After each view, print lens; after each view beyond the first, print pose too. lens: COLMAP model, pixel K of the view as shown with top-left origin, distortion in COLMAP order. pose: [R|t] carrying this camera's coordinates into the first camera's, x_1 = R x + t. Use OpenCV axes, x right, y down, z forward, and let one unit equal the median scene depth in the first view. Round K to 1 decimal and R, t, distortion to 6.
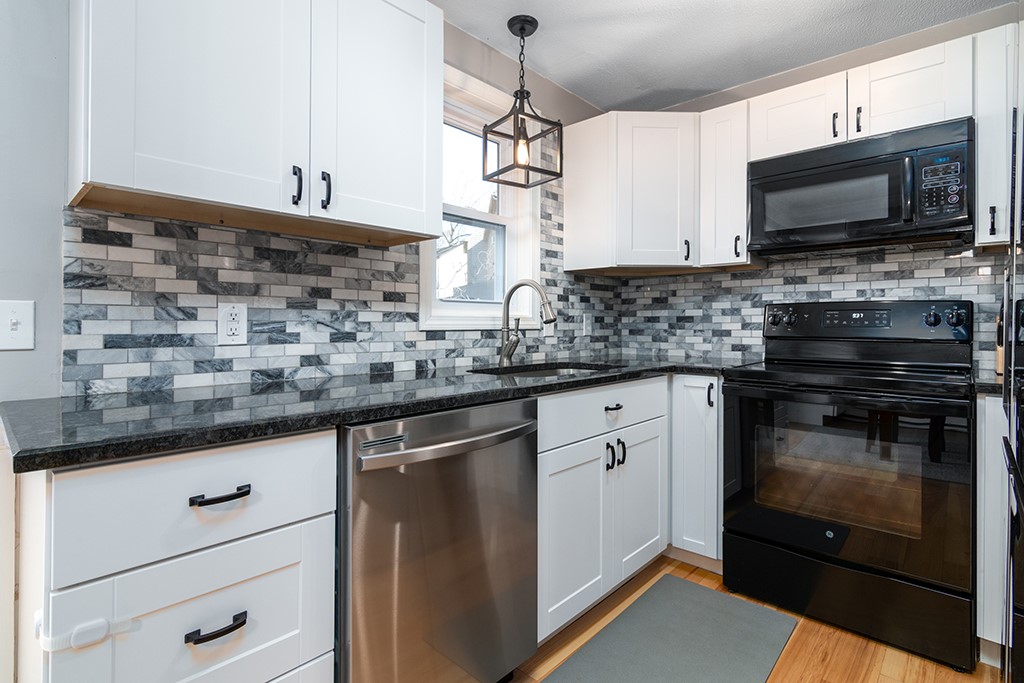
lens RADIAL K [[499.5, 0, 519.3], [0, 499.5, 321.8], [0, 0, 1]] dist [-0.002645, 0.000849]
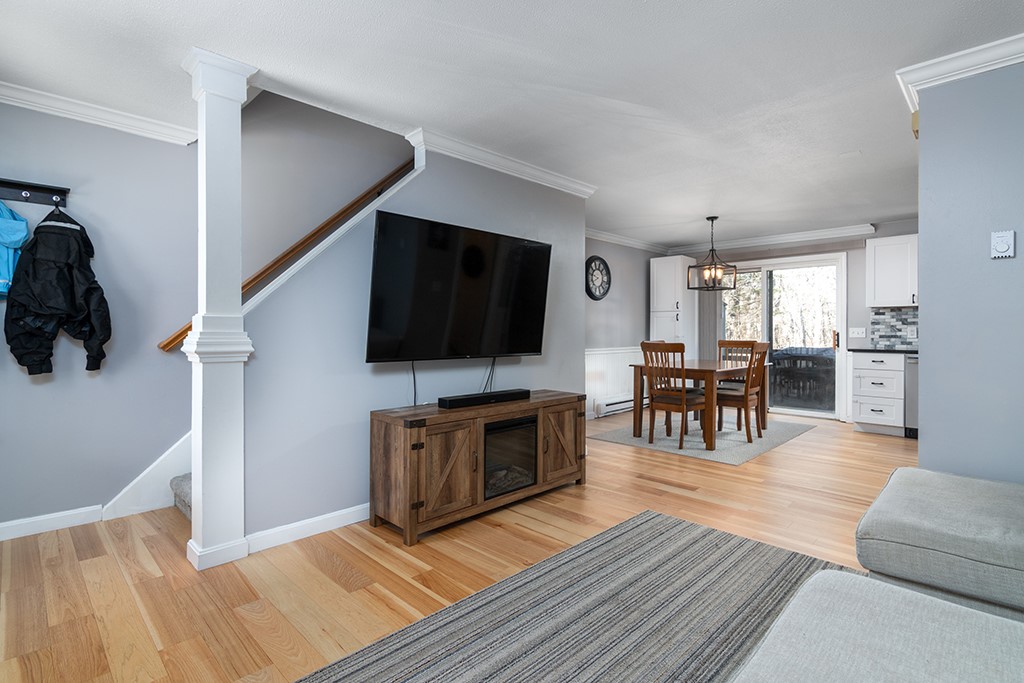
lens RADIAL K [[499.5, 0, 503.0], [0, 499.5, 334.0], [0, 0, 1]] dist [-0.002645, 0.000849]
pose [[-0.037551, -0.000393, -0.999295, 2.745523], [0.004994, 0.999987, -0.000581, 0.002010], [0.999282, -0.005012, -0.037549, -1.614848]]
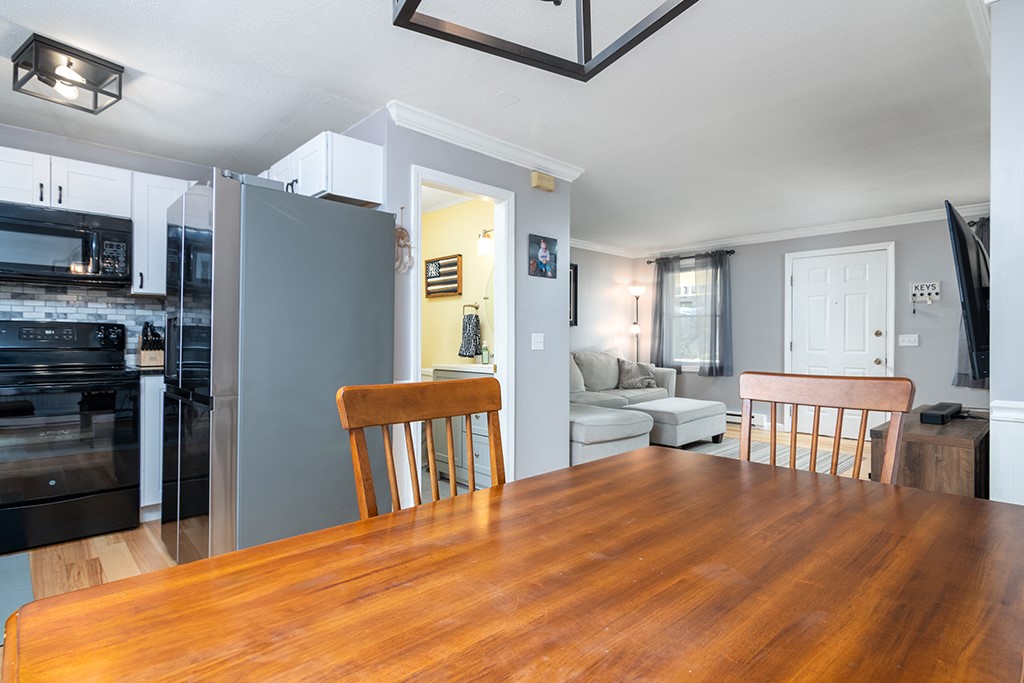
lens RADIAL K [[511.6, 0, 509.8], [0, 511.6, 341.0], [0, 0, 1]] dist [-0.012465, 0.000934]
pose [[0.057693, -0.005915, 0.998317, -0.769958], [-0.007889, 0.999949, 0.006380, -0.008086], [-0.998303, -0.008244, 0.057644, -0.412109]]
